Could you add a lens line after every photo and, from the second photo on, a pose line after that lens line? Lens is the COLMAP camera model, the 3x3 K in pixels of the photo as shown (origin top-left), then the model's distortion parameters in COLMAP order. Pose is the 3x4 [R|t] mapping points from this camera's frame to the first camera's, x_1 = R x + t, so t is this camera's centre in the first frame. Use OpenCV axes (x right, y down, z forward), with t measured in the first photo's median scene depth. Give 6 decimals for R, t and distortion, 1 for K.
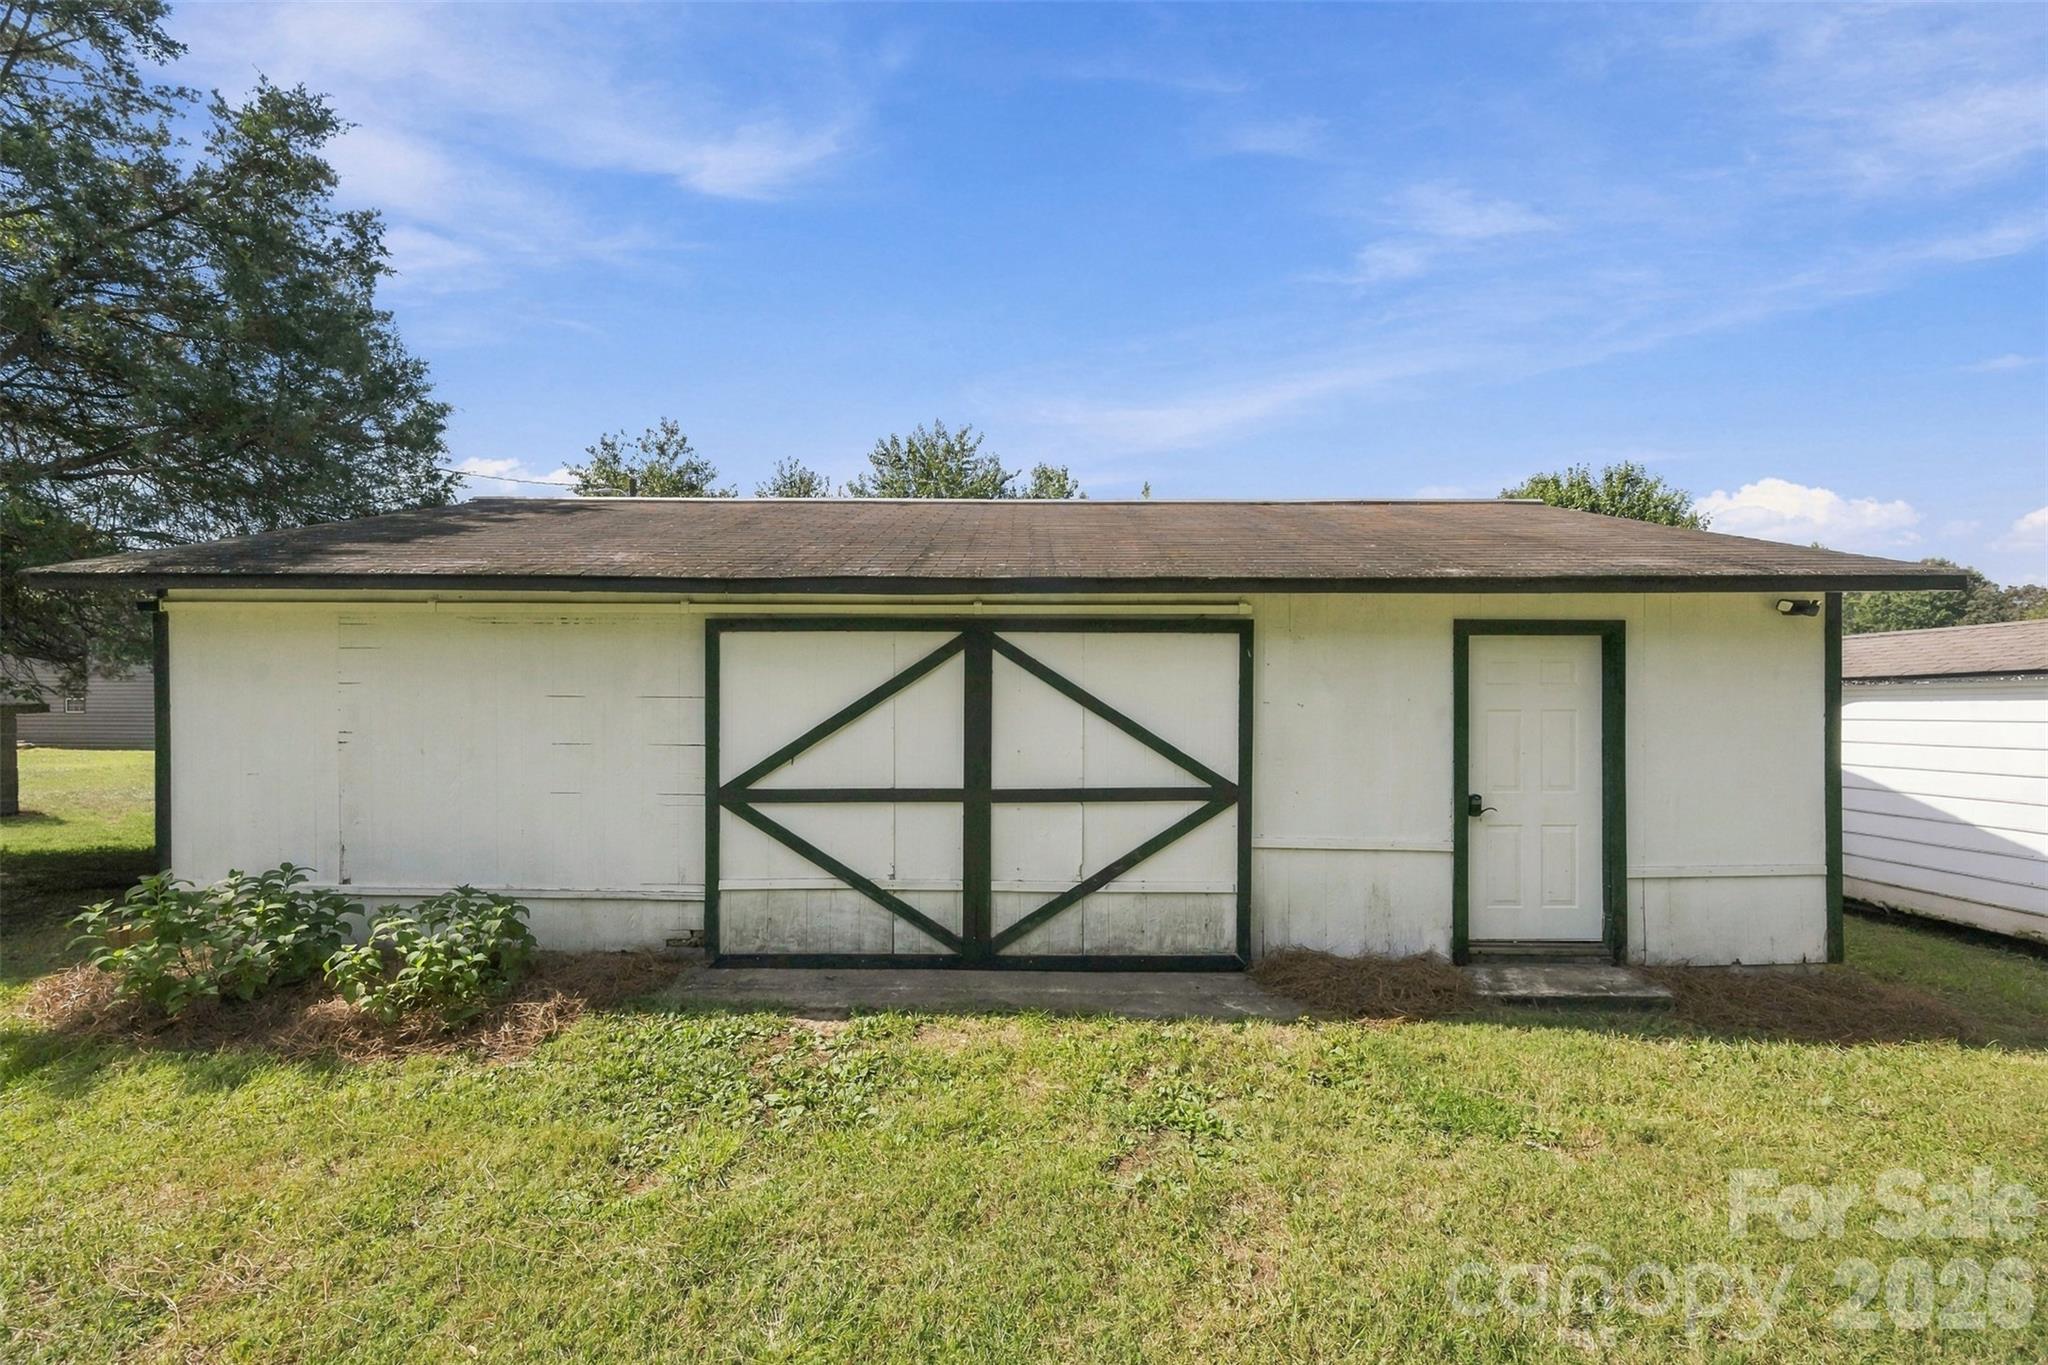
lens RADIAL K [[827.8, 0, 990.6], [0, 827.8, 690.0], [0, 0, 1]] dist [-0.000082, -0.000087]
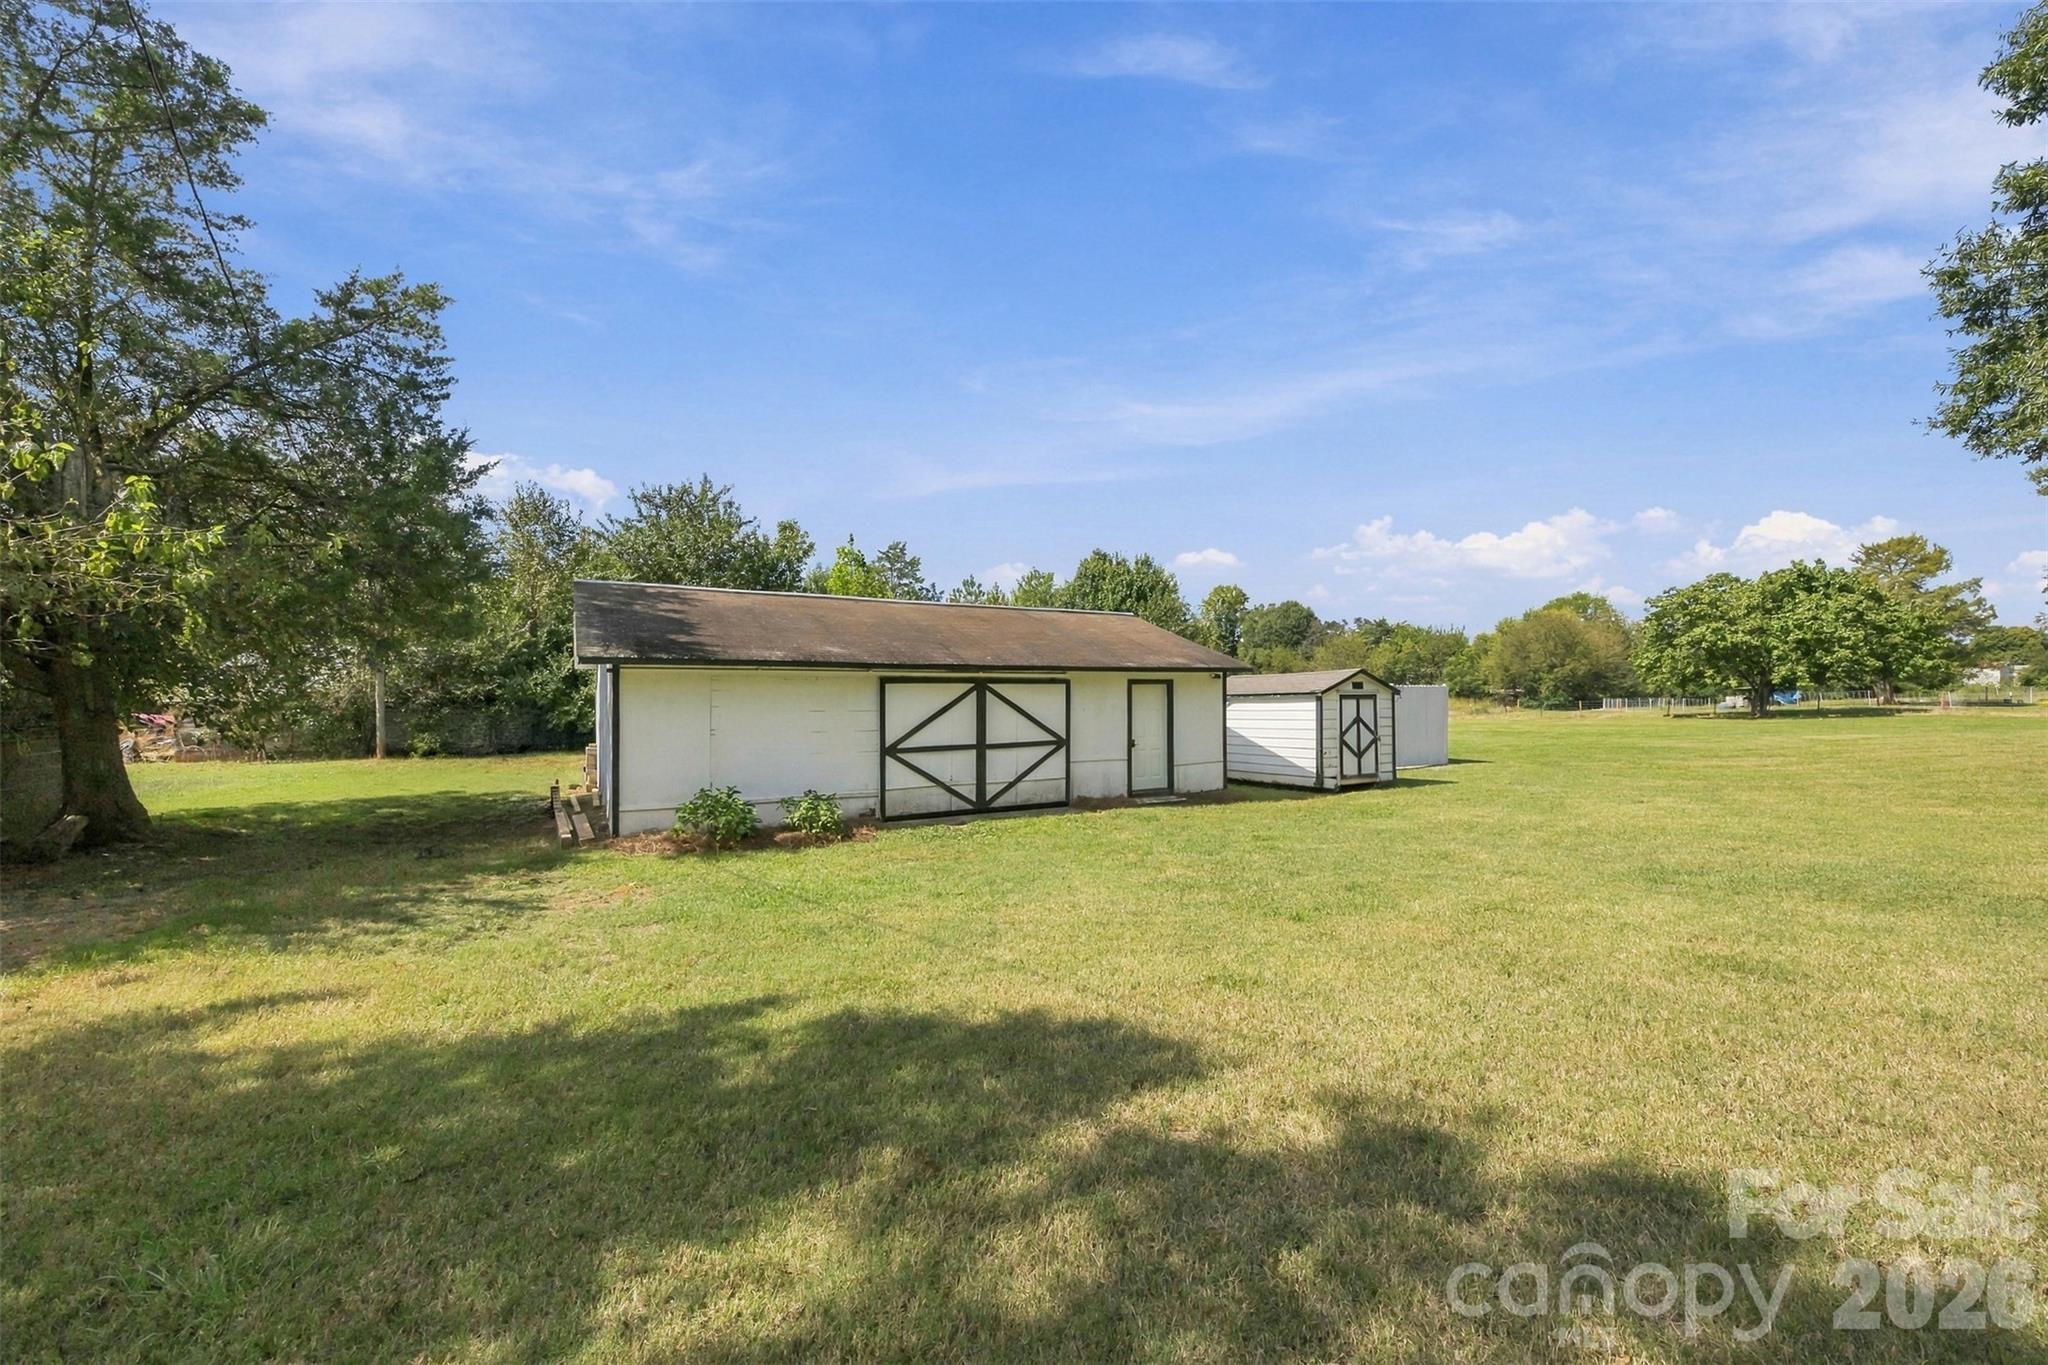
lens RADIAL K [[823.6, 0, 1035.5], [0, 823.6, 687.8], [0, 0, 1]] dist [-0.006788, -0.000259]
pose [[0.855508, -0.002744, 0.517783, -1.199702], [0.002210, 0.999996, 0.001649, -0.059916], [-0.517786, -0.000266, 0.855510, -1.286347]]
